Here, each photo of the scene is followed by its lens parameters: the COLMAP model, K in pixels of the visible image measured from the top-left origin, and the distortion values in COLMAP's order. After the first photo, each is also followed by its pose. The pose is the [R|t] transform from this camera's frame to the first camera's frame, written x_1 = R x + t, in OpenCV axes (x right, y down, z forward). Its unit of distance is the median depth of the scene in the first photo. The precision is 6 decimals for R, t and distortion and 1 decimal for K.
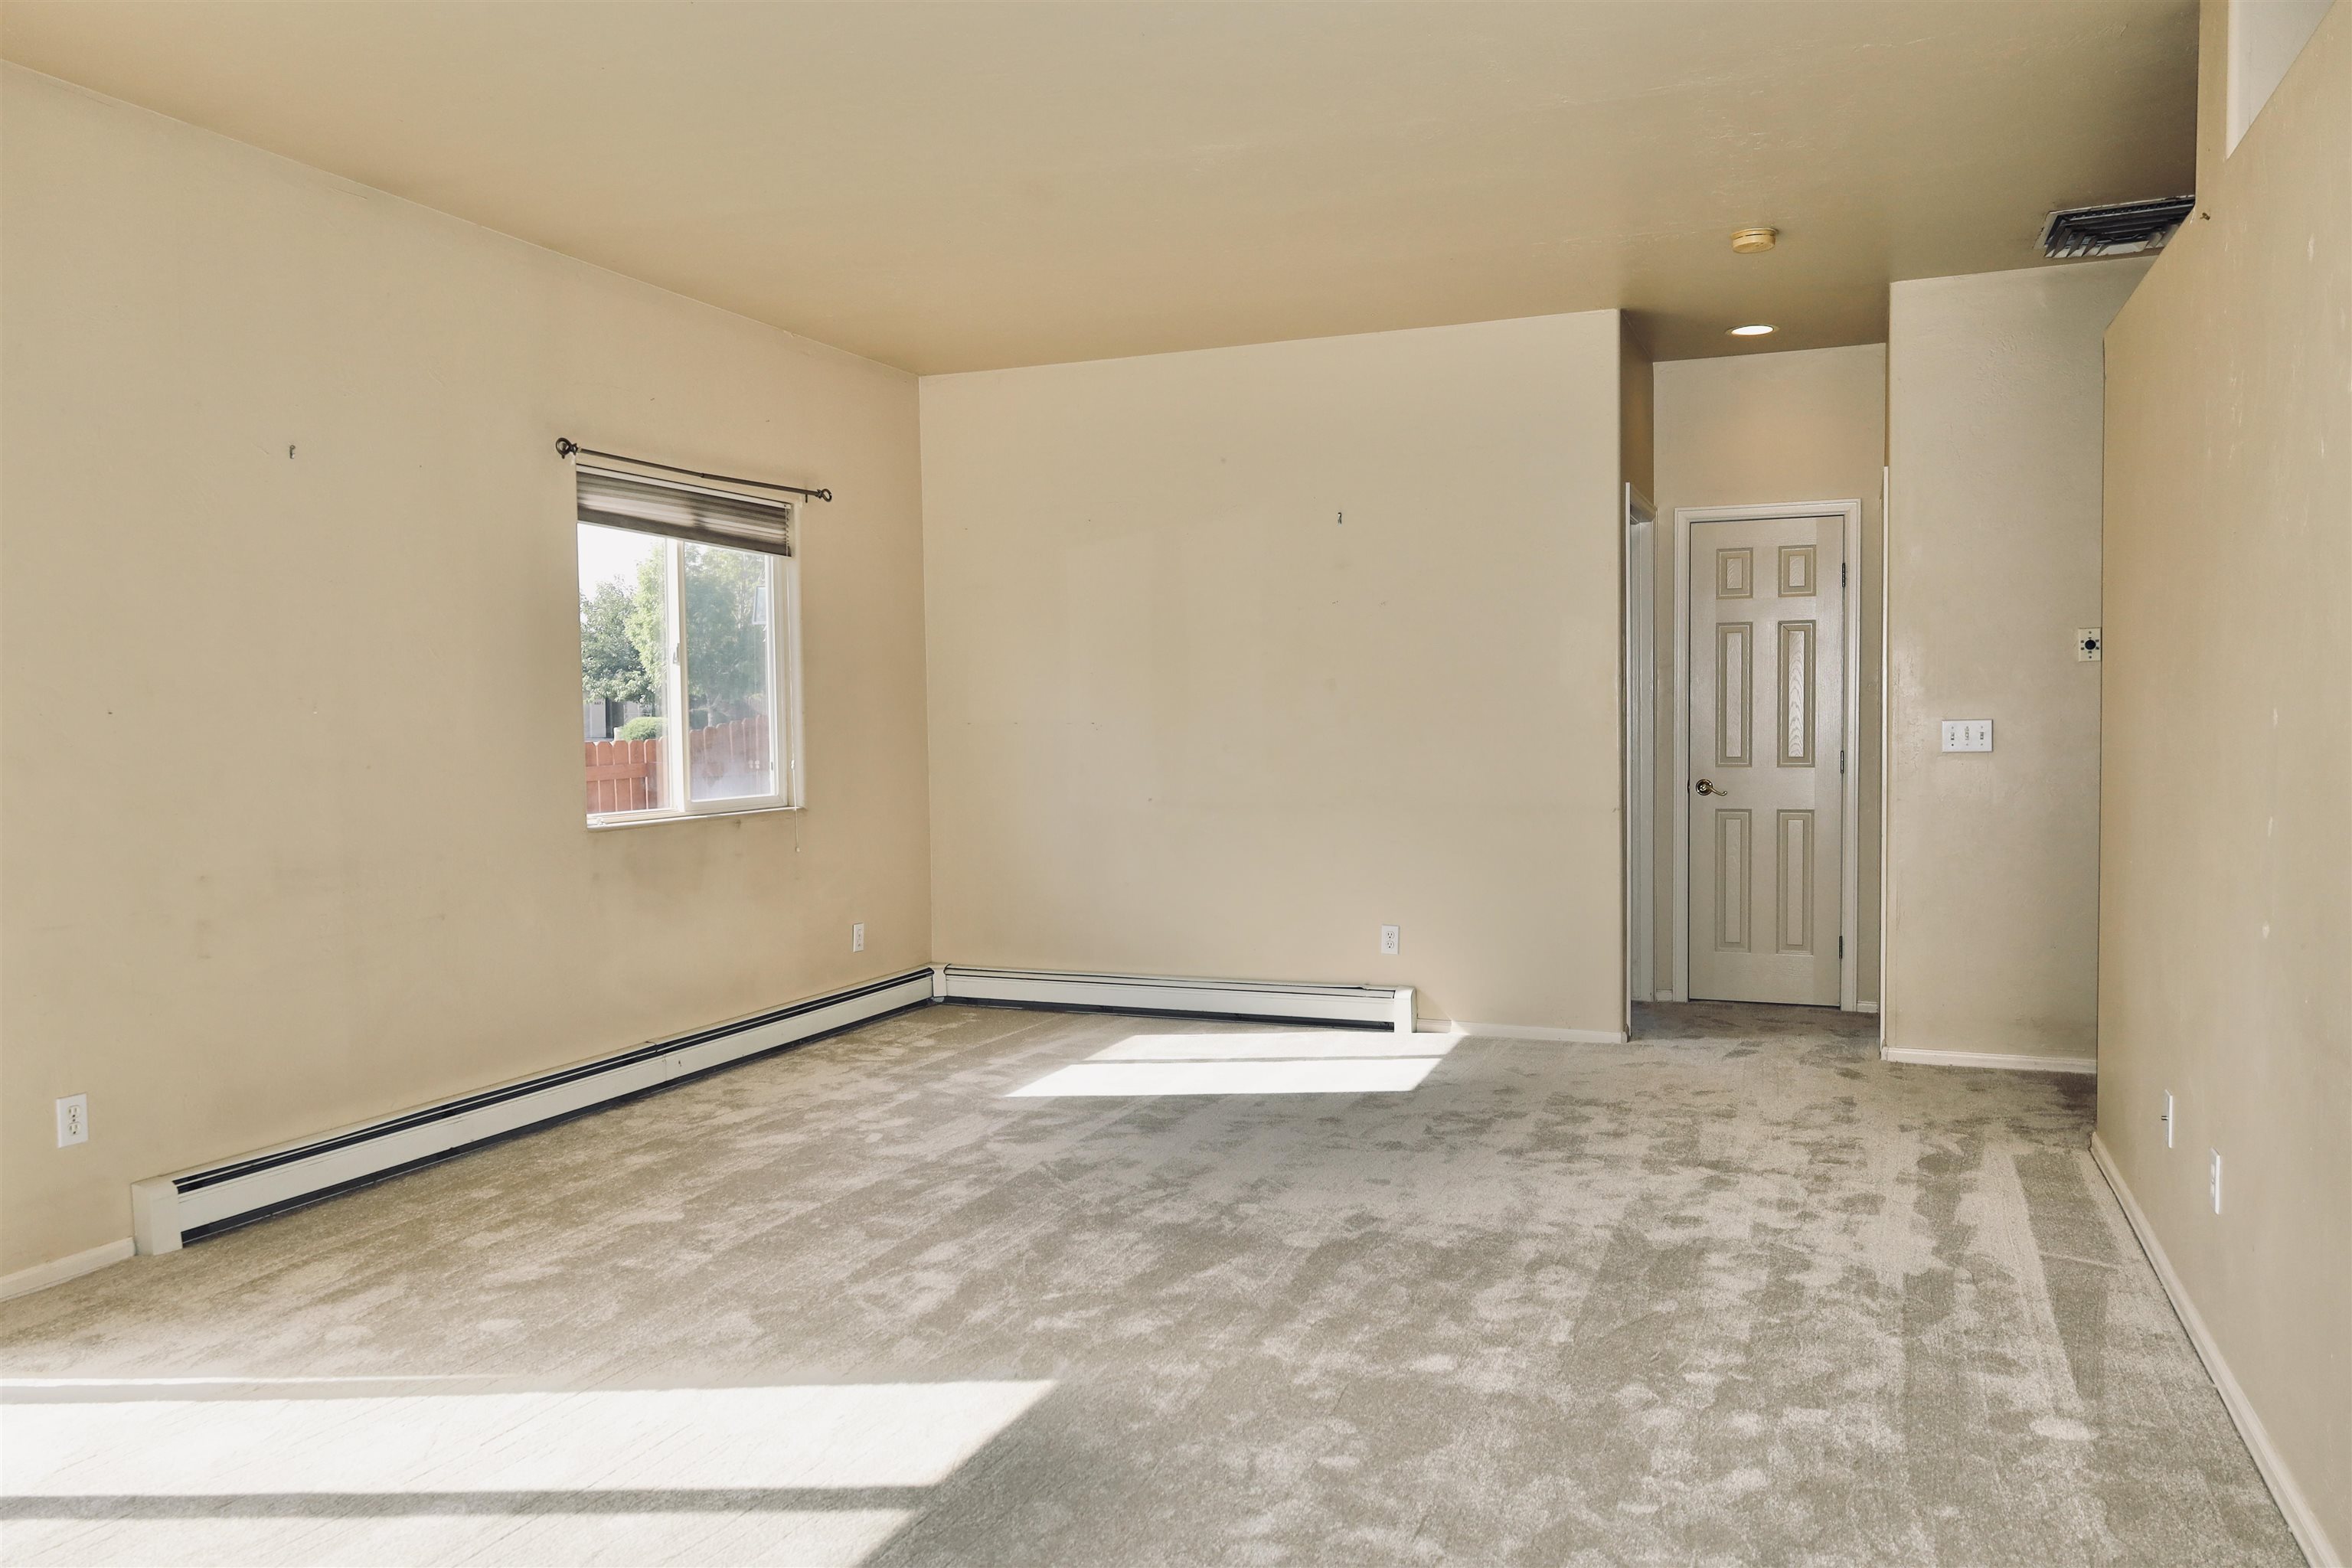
lens RADIAL K [[1652.2, 0, 1181.5], [0, 1652.2, 775.4], [0, 0, 1]] dist [-0.012767, 0.004413]
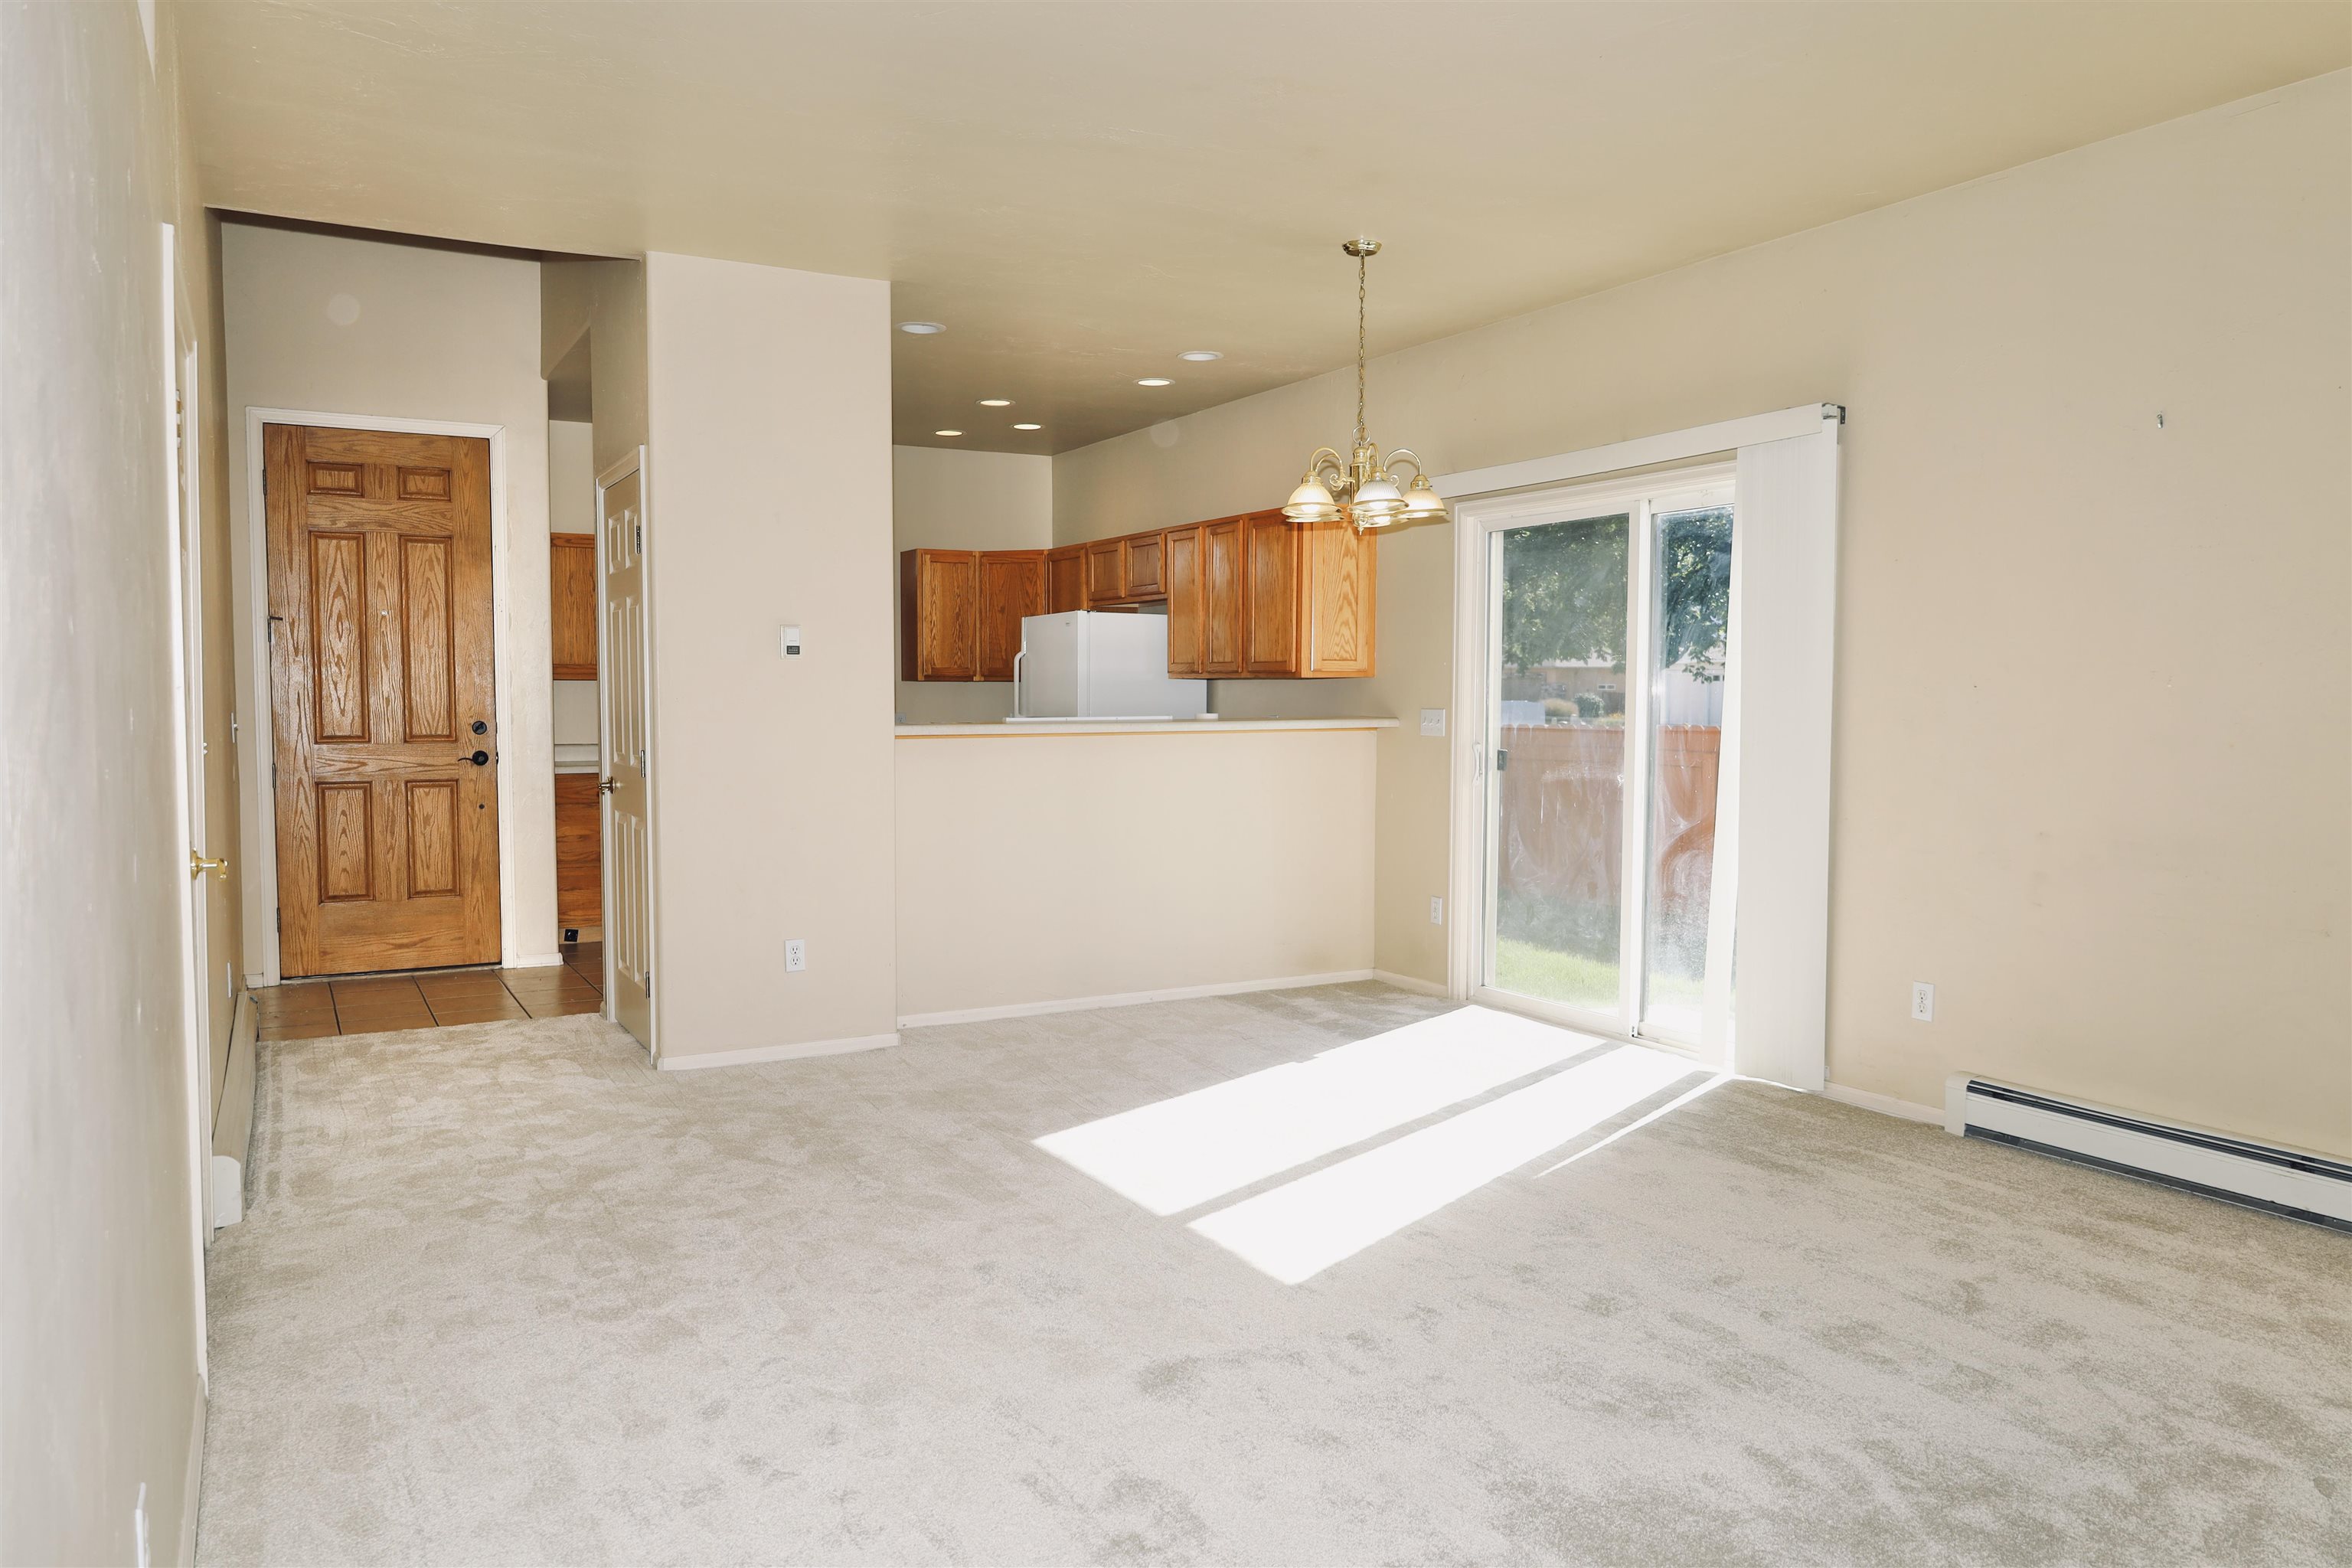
lens RADIAL K [[1652.2, 0, 1192.1], [0, 1652.2, 765.7], [0, 0, 1]] dist [-0.012767, 0.004413]
pose [[-0.620905, 0.044085, -0.782645, 0.602636], [-0.023152, 0.996950, 0.074523, -0.050829], [0.783544, 0.064392, -0.617991, 1.171164]]
